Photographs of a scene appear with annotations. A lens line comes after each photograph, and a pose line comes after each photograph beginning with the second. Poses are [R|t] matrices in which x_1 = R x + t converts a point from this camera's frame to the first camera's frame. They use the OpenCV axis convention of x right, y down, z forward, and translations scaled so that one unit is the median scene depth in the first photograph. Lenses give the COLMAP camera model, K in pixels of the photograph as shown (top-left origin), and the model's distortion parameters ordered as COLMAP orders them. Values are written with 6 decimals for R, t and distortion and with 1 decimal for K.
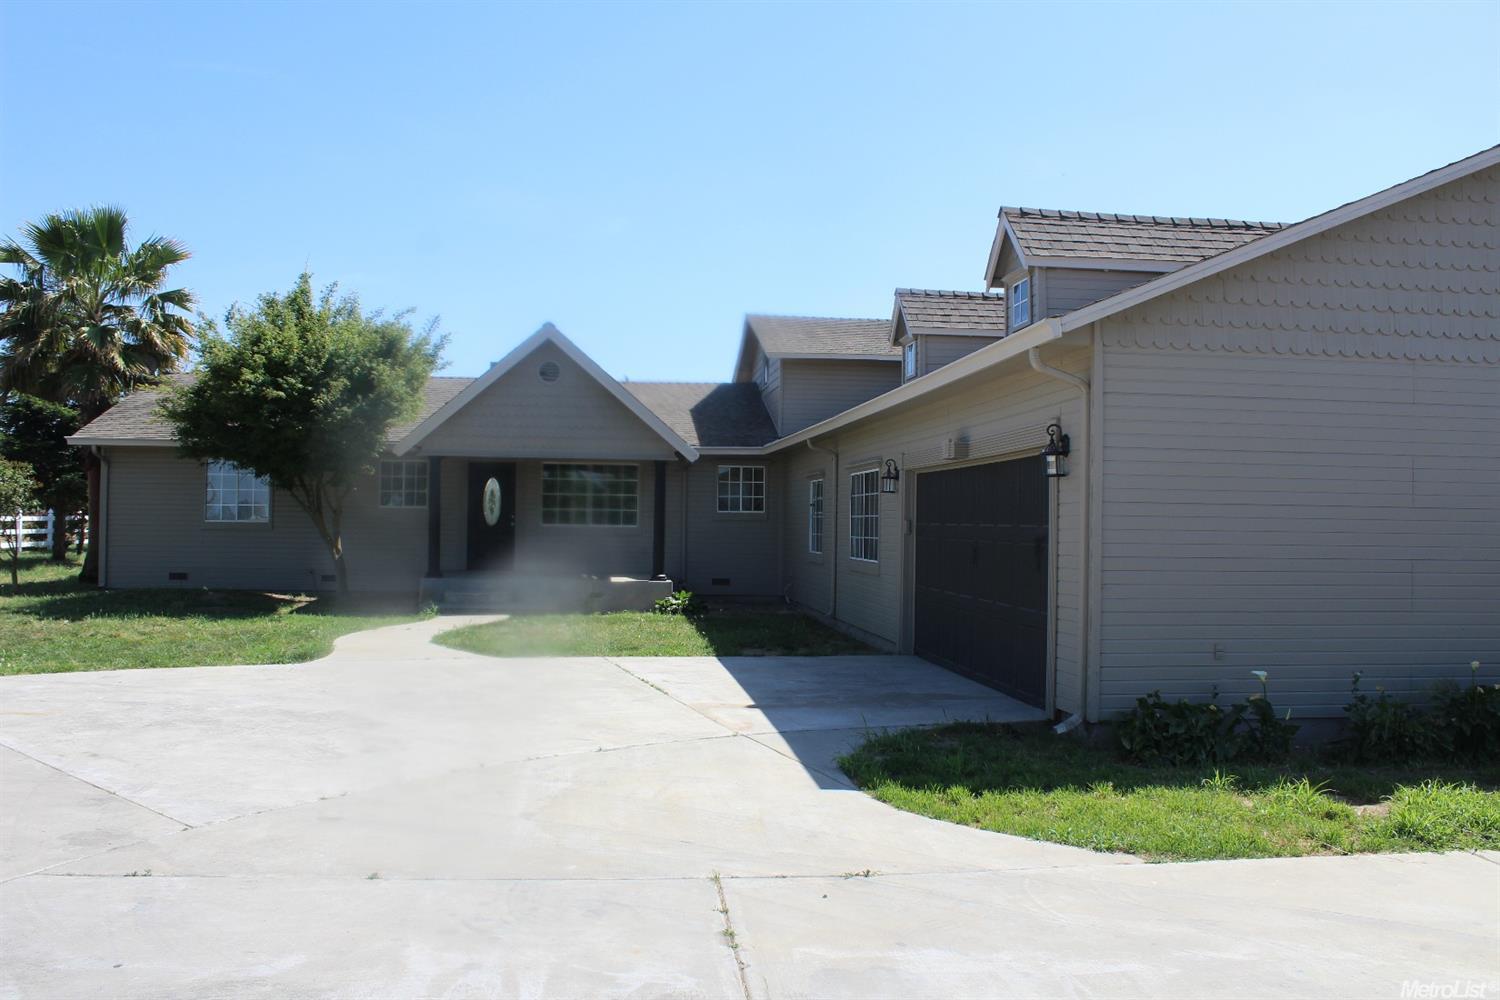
lens RADIAL K [[1265.4, 0, 744.2], [0, 1265.4, 496.3], [0, 0, 1]] dist [-0.158482, 0.154531]
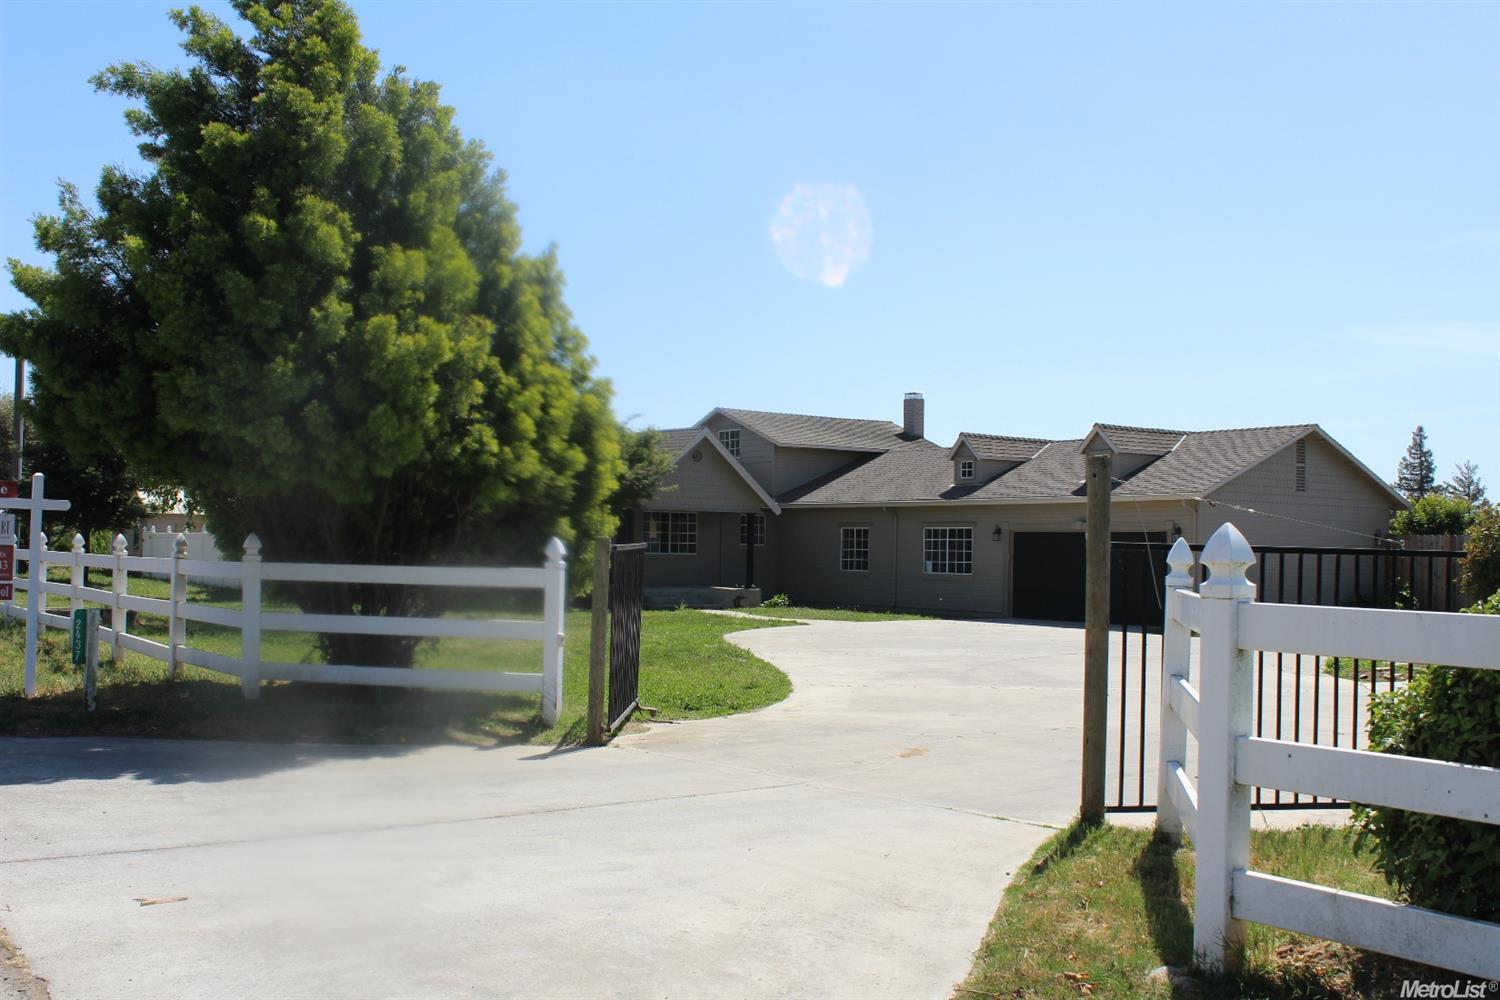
lens RADIAL K [[1575.2, 0, 750.0], [0, 1575.2, 500.0], [0, 0, 1]] dist [-0.107169, 0.006071]
pose [[0.871015, 0.020721, 0.490820, -1.114880], [-0.018273, 0.999785, -0.009782, -0.027323], [-0.490917, -0.000449, 0.871206, -0.775368]]
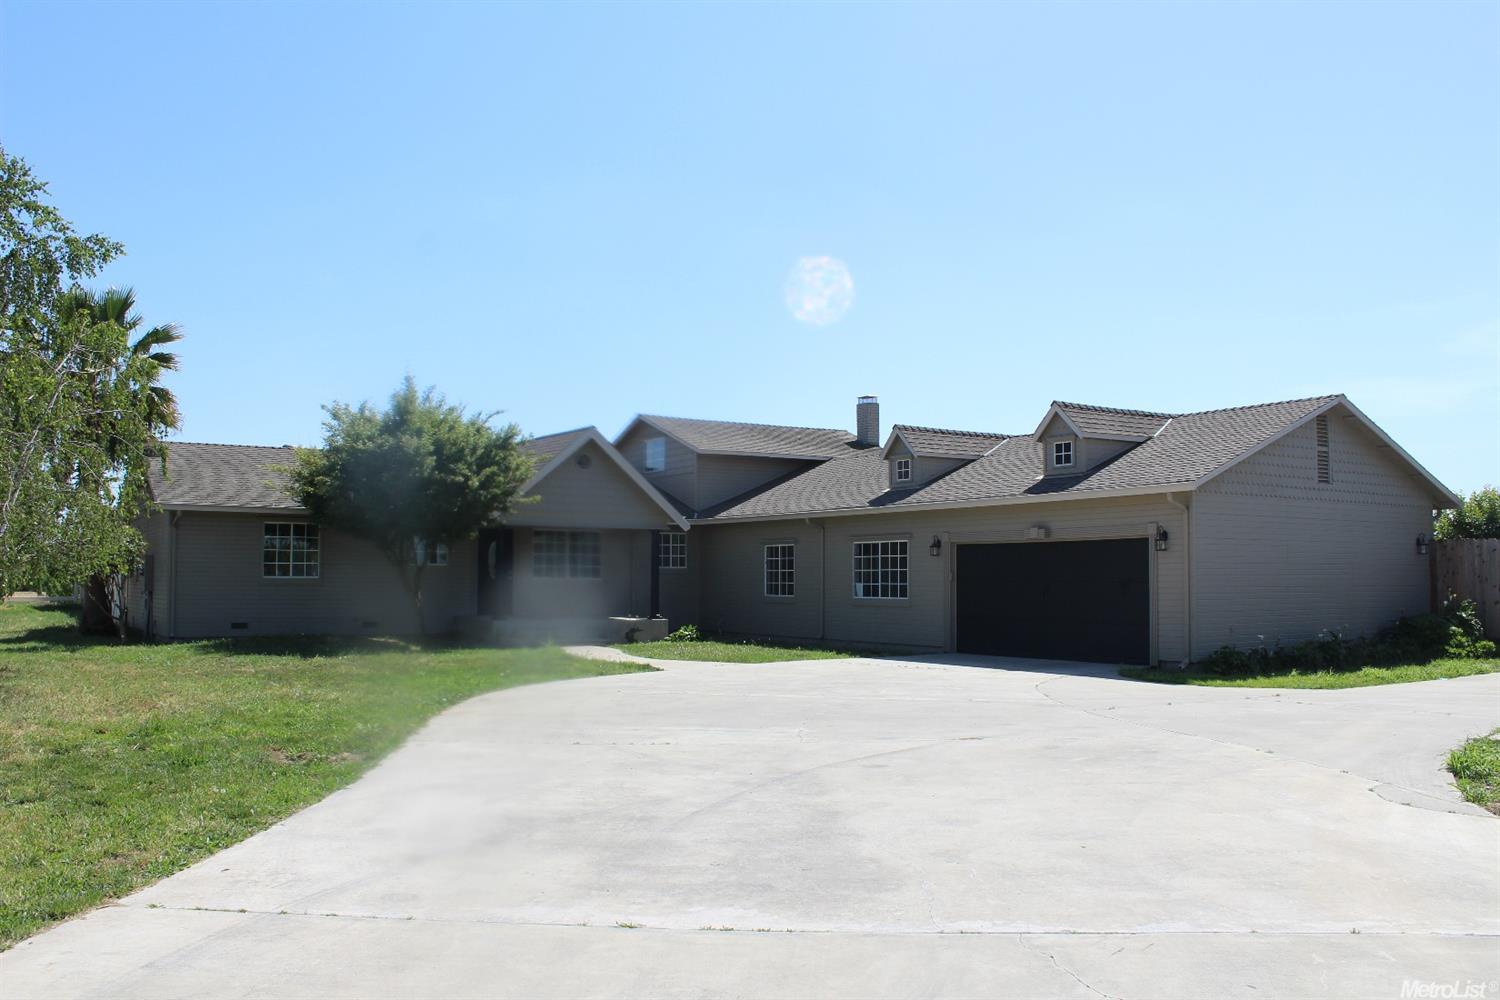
lens RADIAL K [[1290.6, 0, 750.0], [0, 1290.6, 500.0], [0, 0, 1]] dist [-0.154650, 0.154852]
pose [[0.895728, 0.017770, 0.444248, -0.629062], [-0.001139, 0.999289, -0.037676, -0.008988], [-0.444602, 0.033241, 0.895111, -0.293365]]
